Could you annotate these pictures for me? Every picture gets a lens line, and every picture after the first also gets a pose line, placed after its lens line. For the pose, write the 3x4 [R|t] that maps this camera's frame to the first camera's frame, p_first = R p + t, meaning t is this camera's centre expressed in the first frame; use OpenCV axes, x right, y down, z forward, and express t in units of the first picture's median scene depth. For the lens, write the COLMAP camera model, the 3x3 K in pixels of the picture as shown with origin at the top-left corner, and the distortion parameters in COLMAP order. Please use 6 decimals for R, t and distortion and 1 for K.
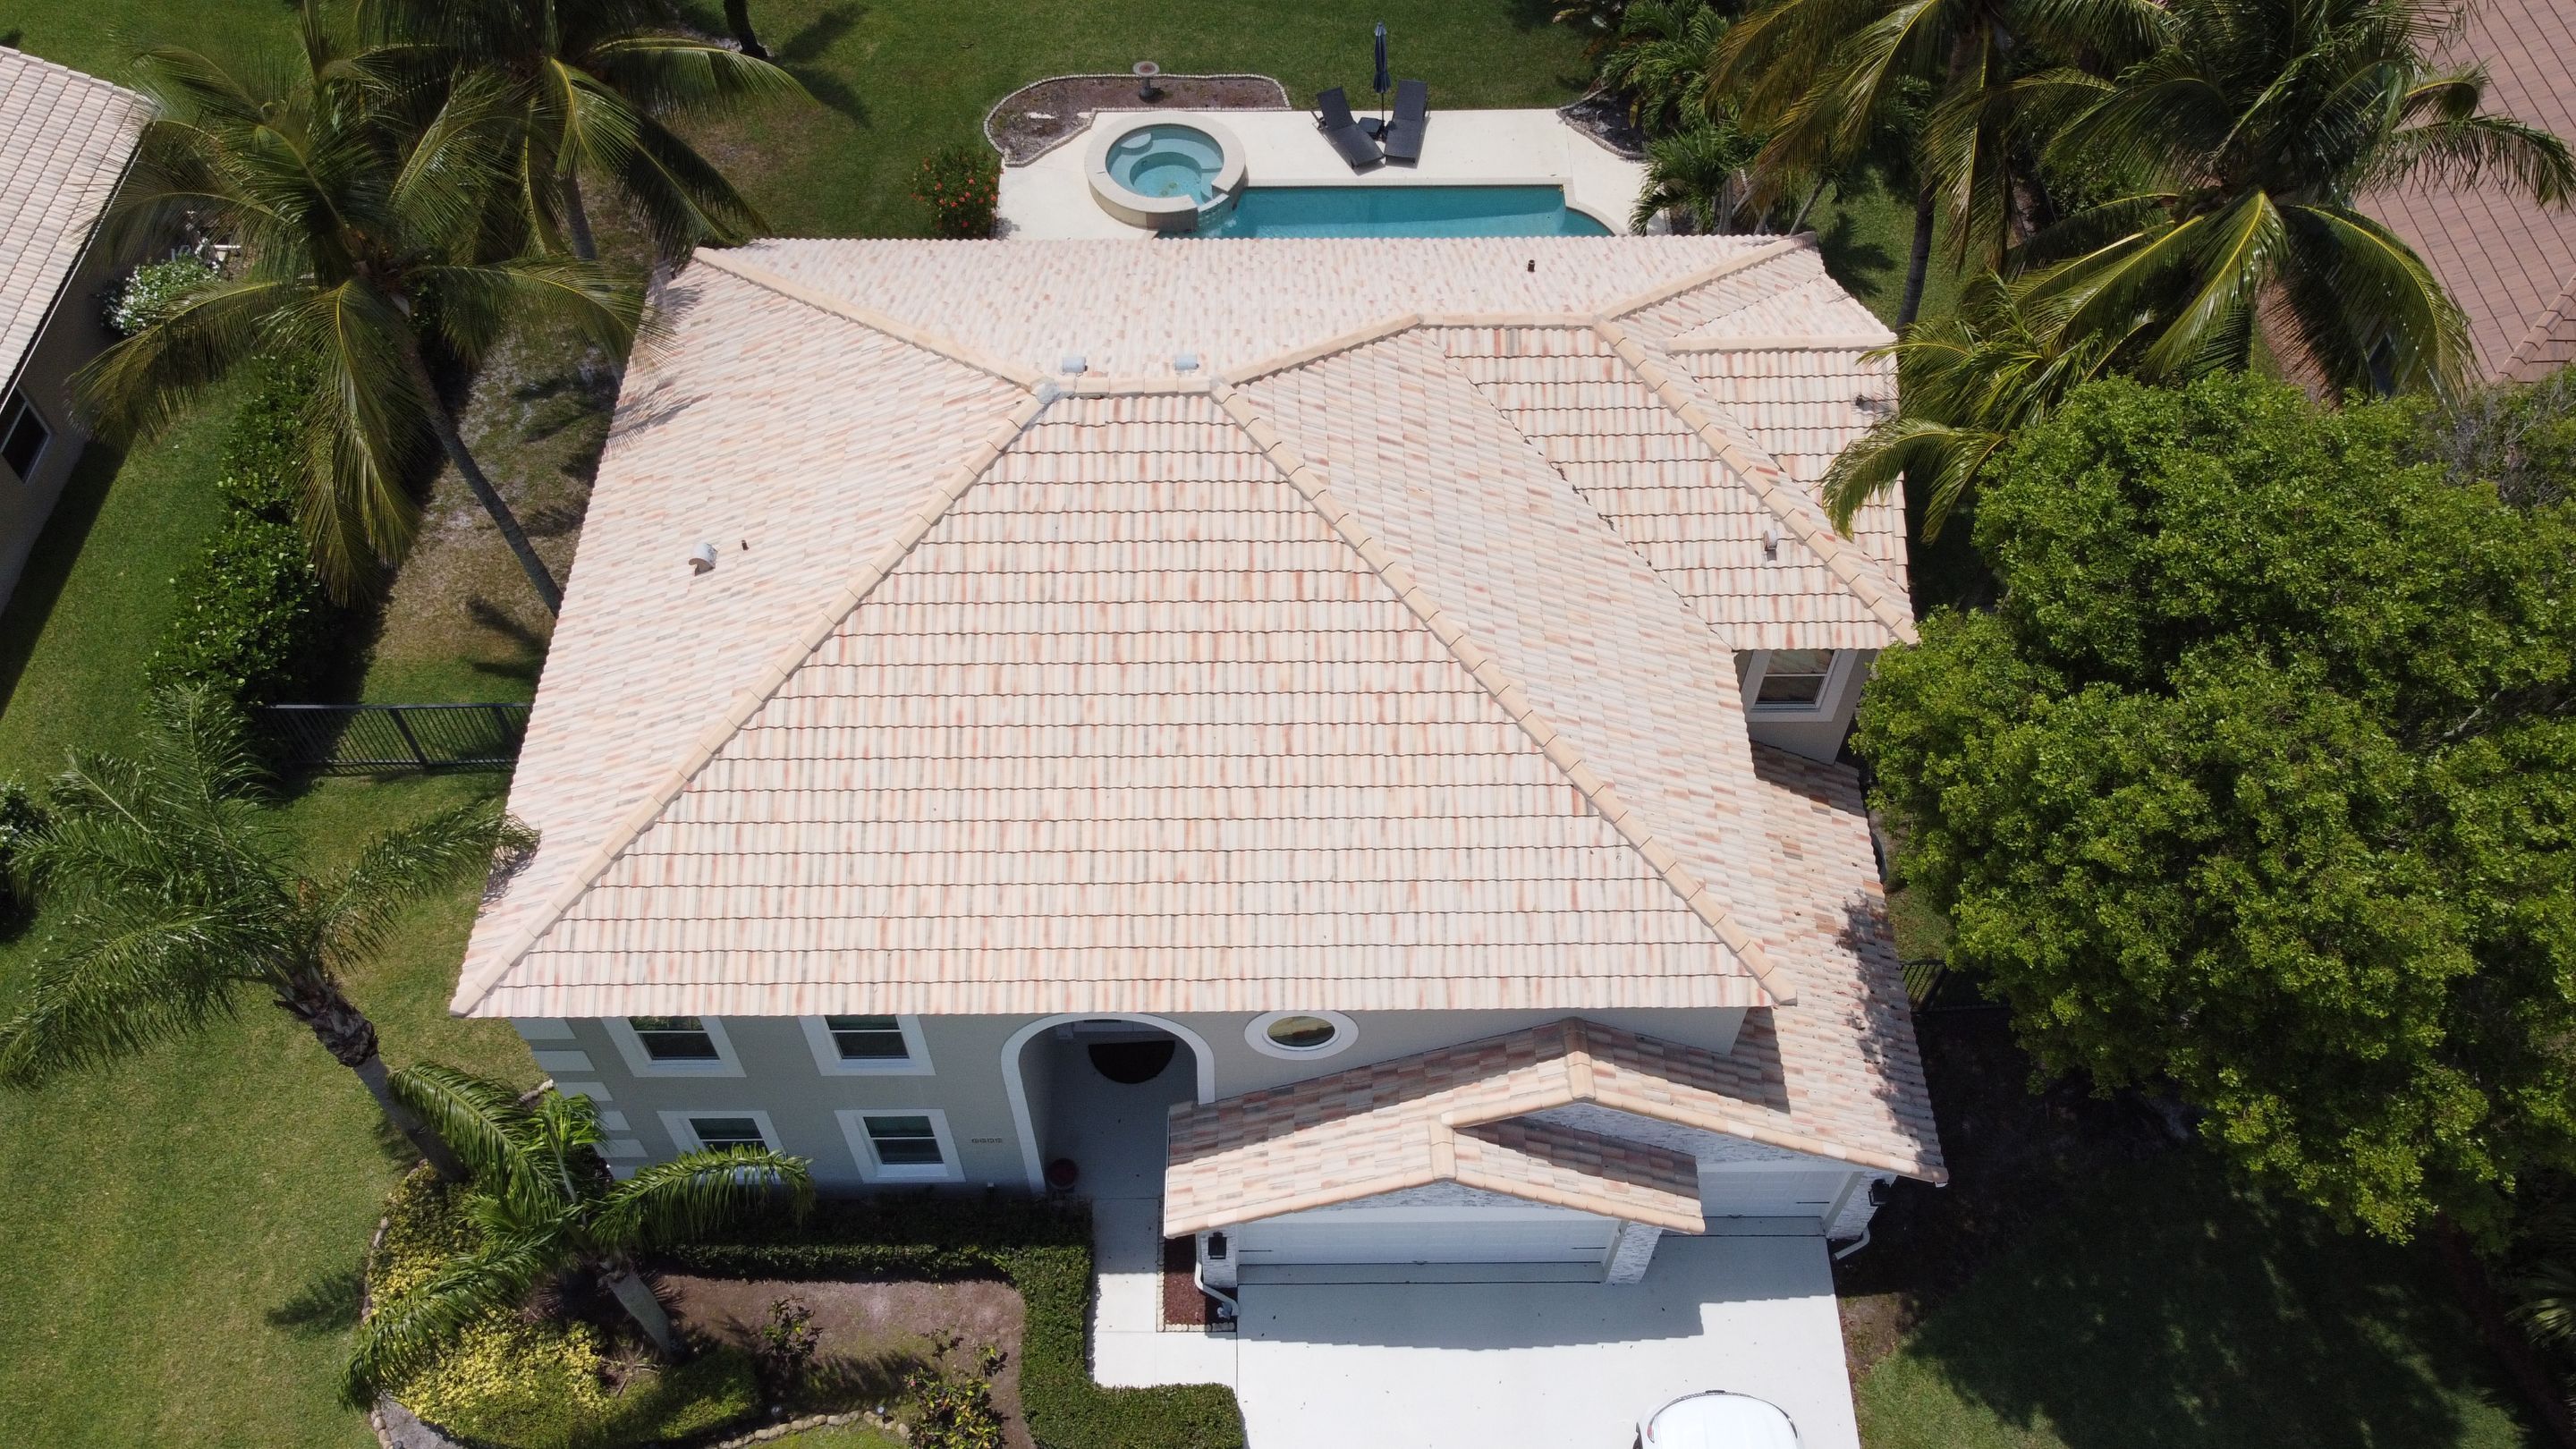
lens RADIAL K [[1949.2, 0, 1276.8], [0, 1949.2, 696.6], [0, 0, 1]] dist [0.004932, -0.004310]
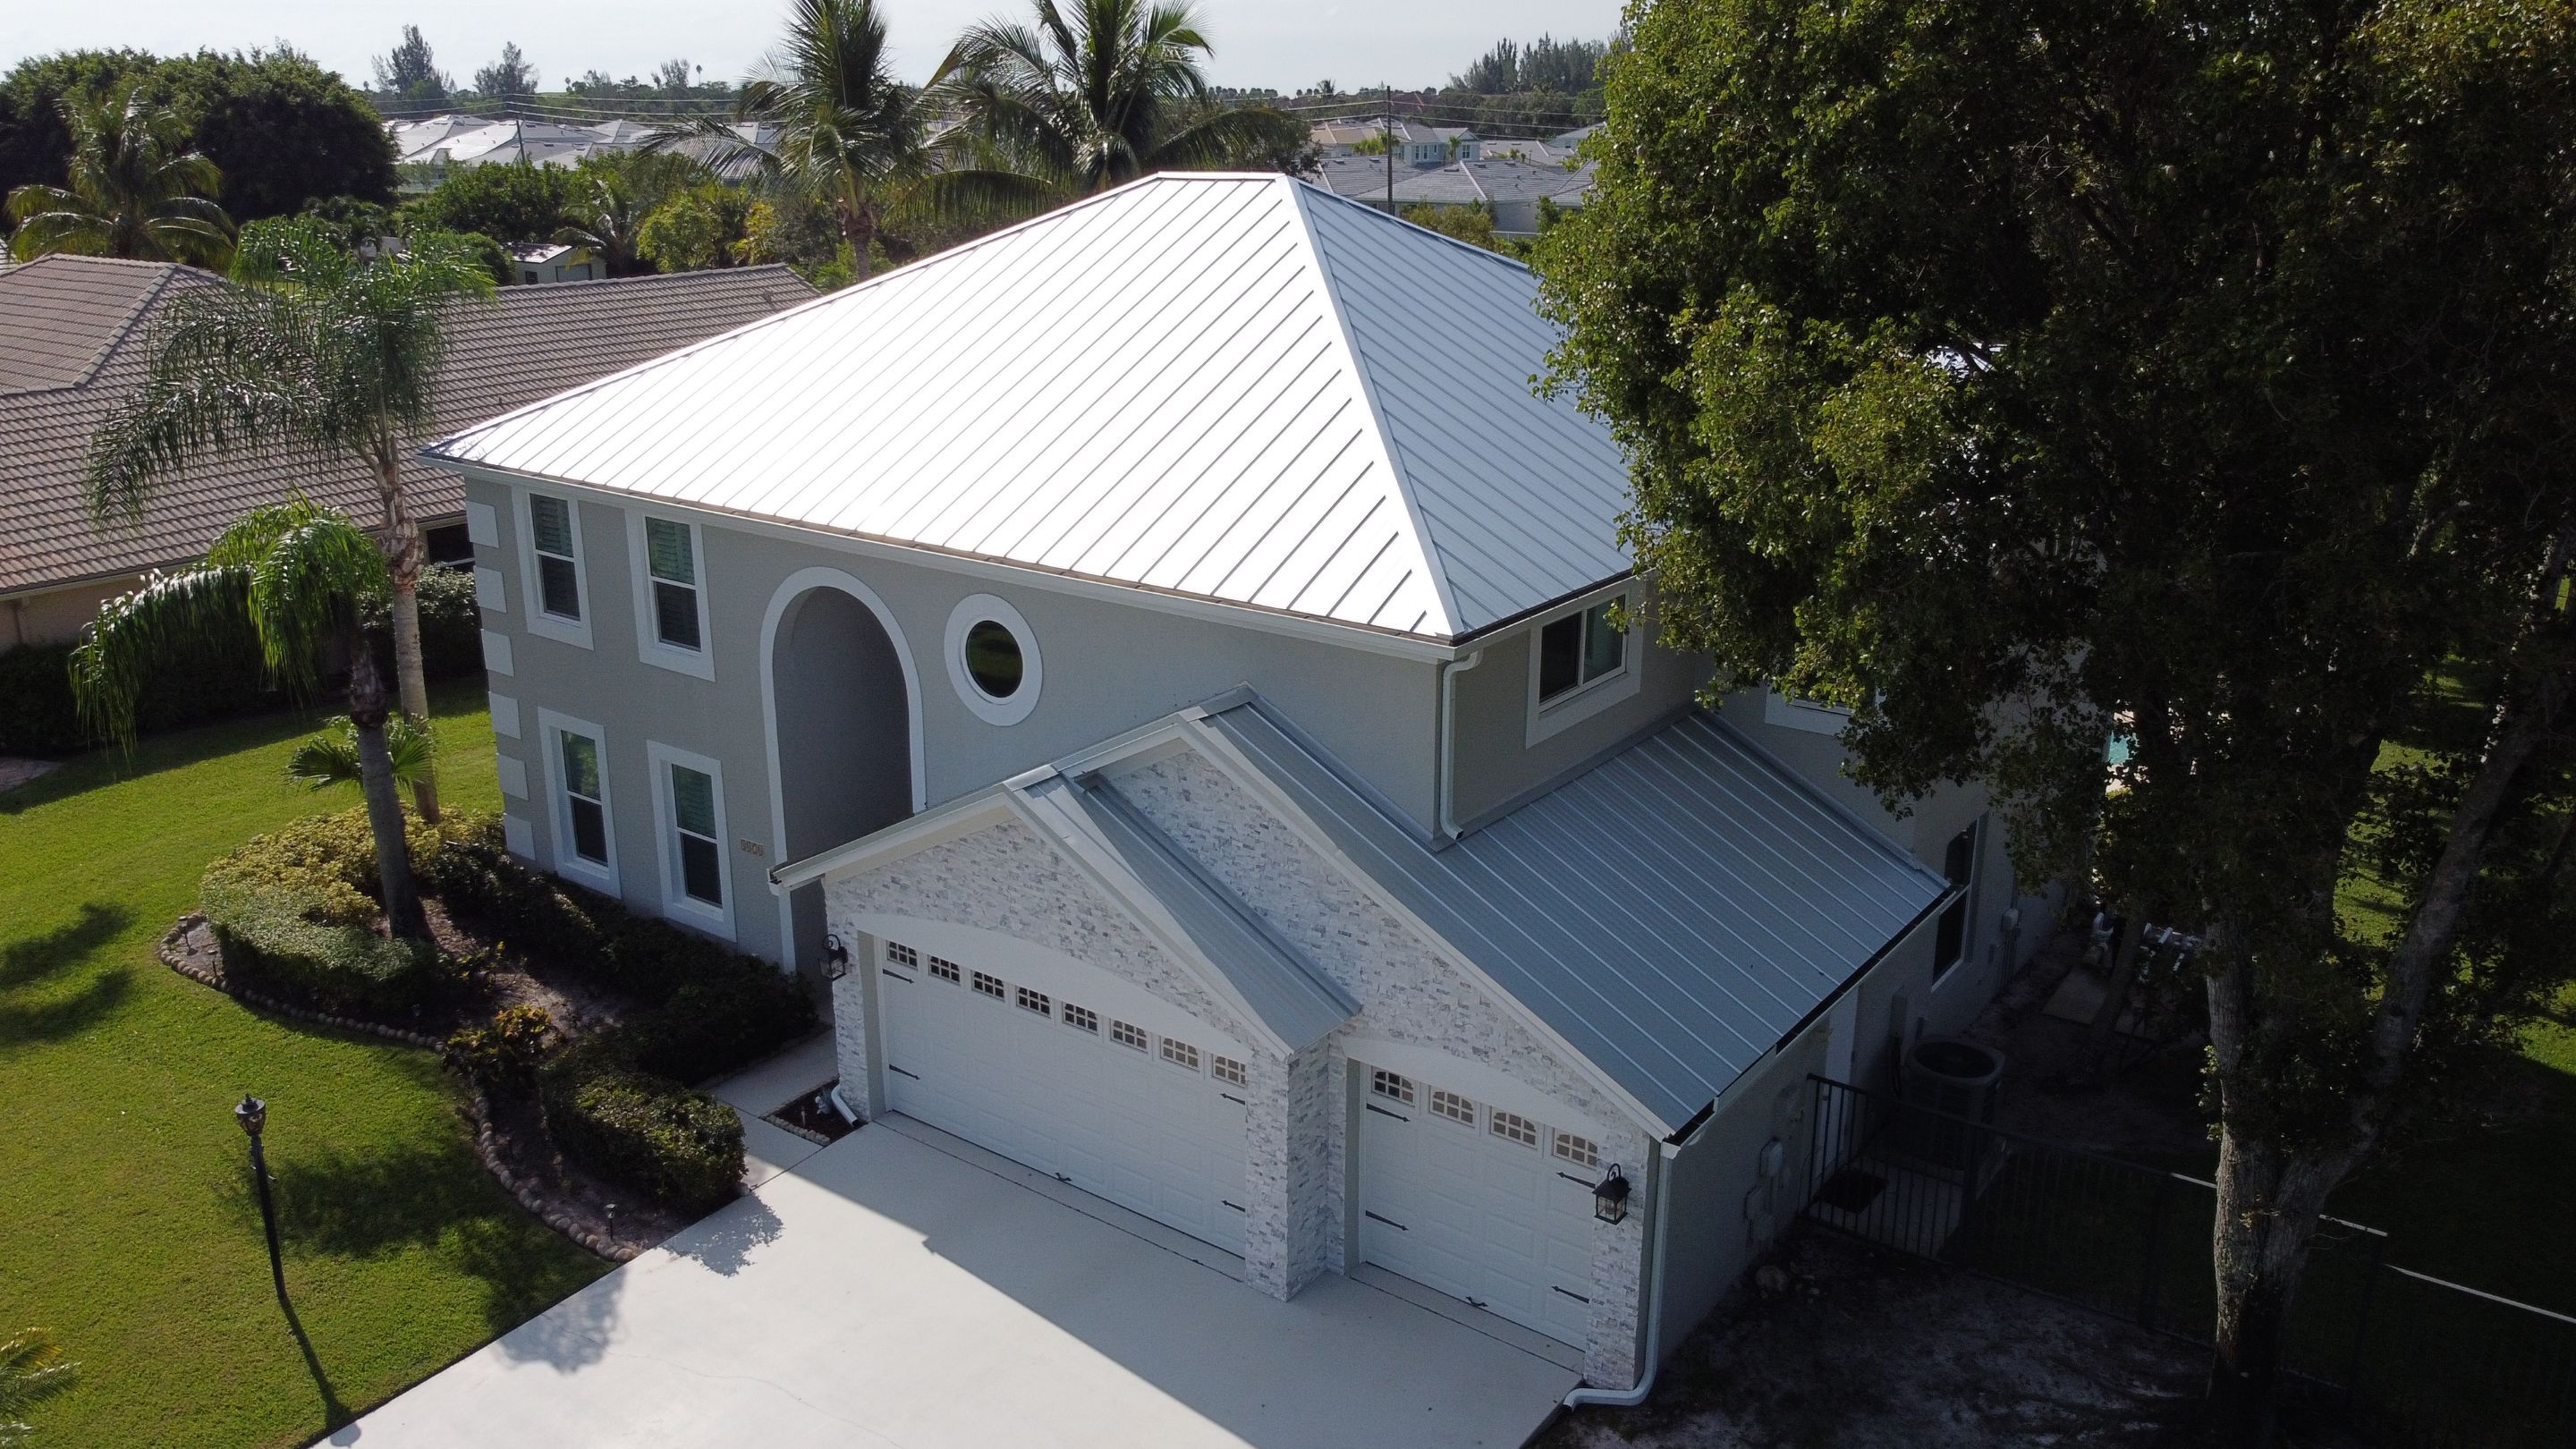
lens RADIAL K [[1962.2, 0, 1276.3], [0, 1962.2, 708.4], [0, 0, 1]] dist [0.004587, -0.004915]
pose [[0.796829, 0.177464, -0.577555, 0.577577], [-0.482575, 0.762123, -0.431613, 0.472680], [0.363573, 0.622636, 0.692921, 0.451908]]
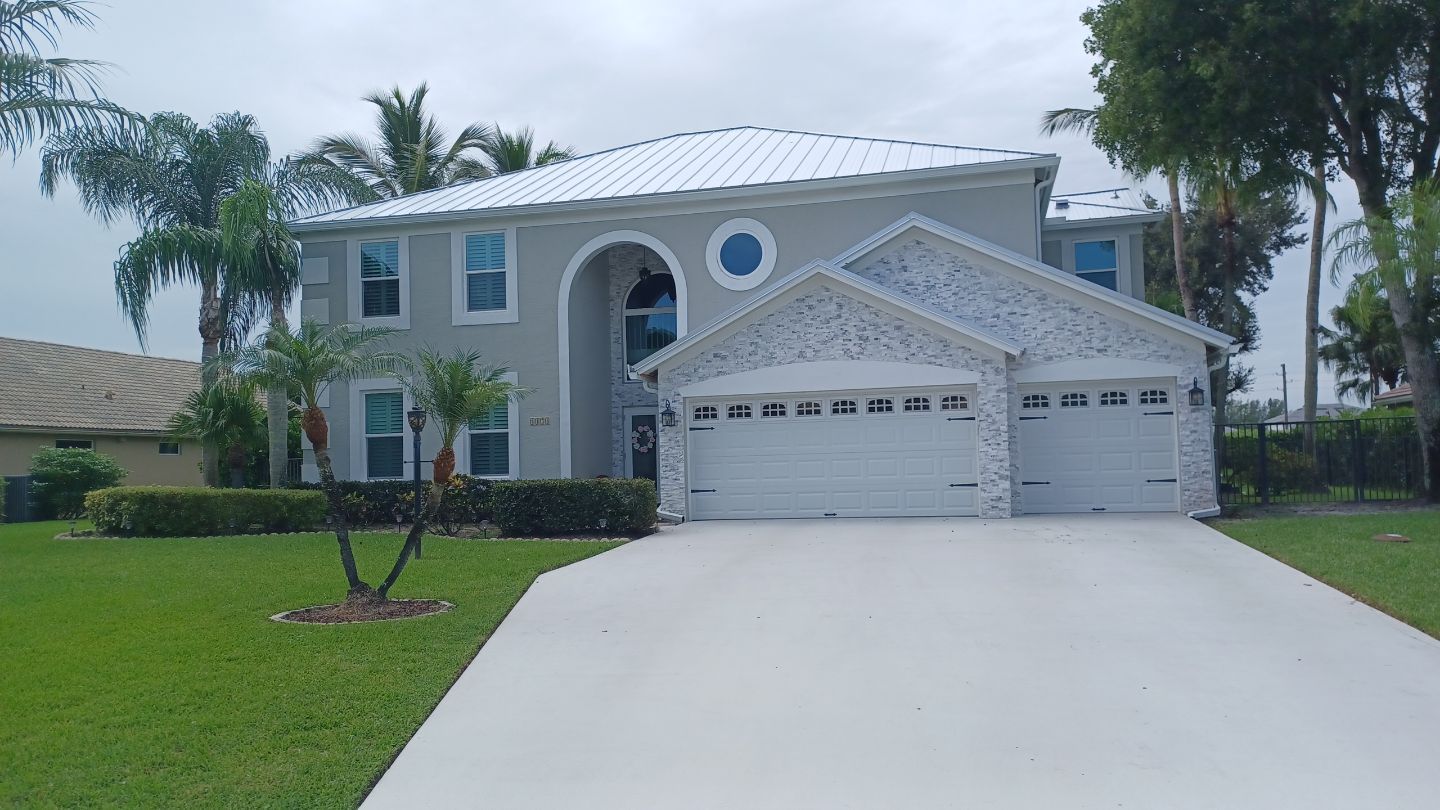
lens RADIAL K [[1051.6, 0, 725.8], [0, 1051.6, 410.3], [0, 0, 1]] dist [0.103258, -0.144910]
pose [[0.969988, -0.038462, -0.240091, 0.190502], [-0.177610, 0.562293, -0.807640, 0.887154], [0.166065, 0.826043, 0.538586, 0.619848]]
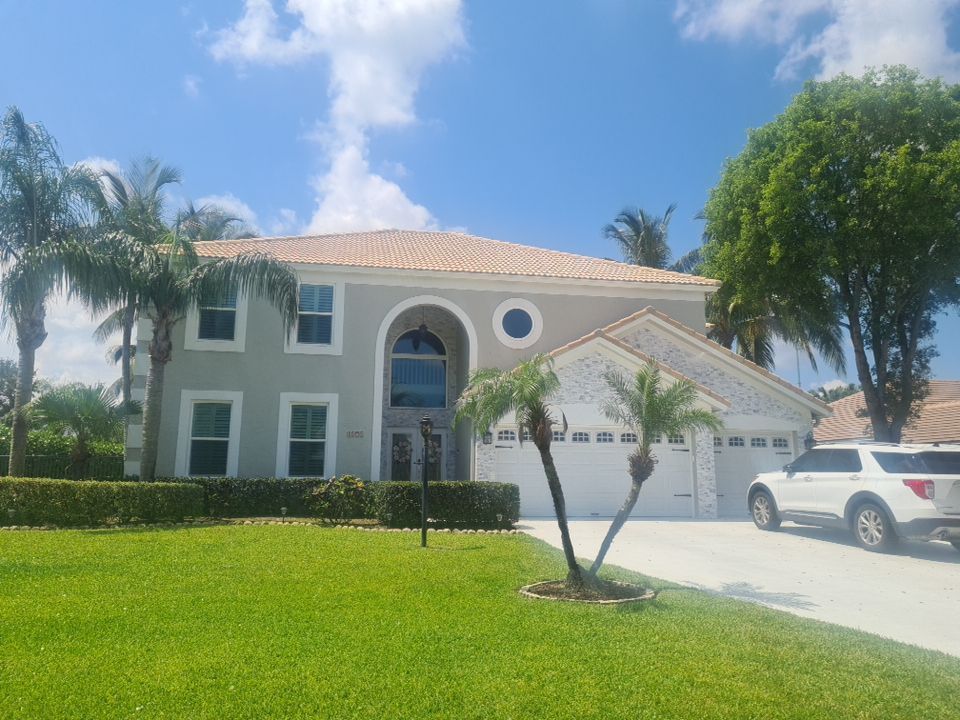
lens RADIAL K [[741.8, 0, 478.0], [0, 741.8, 345.0], [0, 0, 1]] dist [0.062883, -0.063715]
pose [[0.988114, 0.037288, 0.149133, -0.149268], [0.116059, 0.455211, -0.882787, 0.877346], [-0.100805, 0.889603, 0.445472, 0.626897]]
